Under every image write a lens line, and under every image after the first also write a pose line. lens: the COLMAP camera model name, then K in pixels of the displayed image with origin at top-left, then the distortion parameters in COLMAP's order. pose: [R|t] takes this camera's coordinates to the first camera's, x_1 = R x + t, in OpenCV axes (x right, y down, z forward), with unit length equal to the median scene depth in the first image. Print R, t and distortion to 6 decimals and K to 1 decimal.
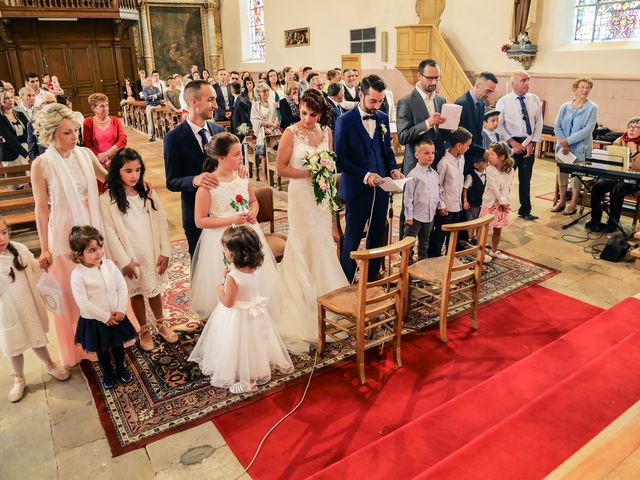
lens RADIAL K [[470.2, 0, 320.0], [0, 470.2, 240.0], [0, 0, 1]] dist [-0.001194, -0.000936]
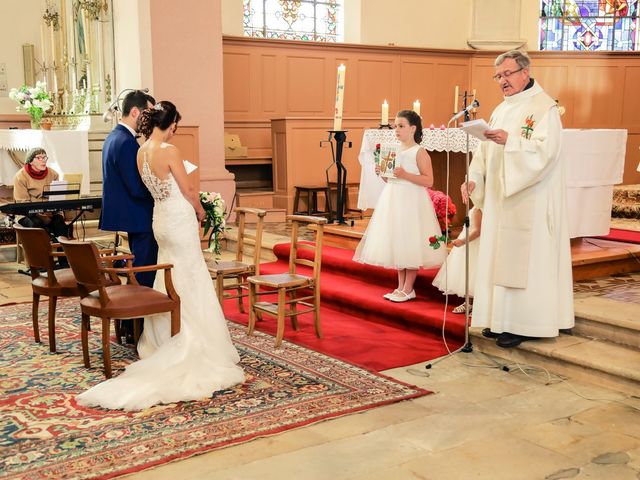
lens RADIAL K [[815.9, 0, 320.0], [0, 815.9, 240.0], [0, 0, 1]] dist [0.001635, 0.001216]
pose [[-0.031577, -0.115142, 0.992847, -1.998712], [0.357268, 0.926416, 0.118801, -0.159396], [-0.933468, 0.358464, 0.011883, 0.969255]]
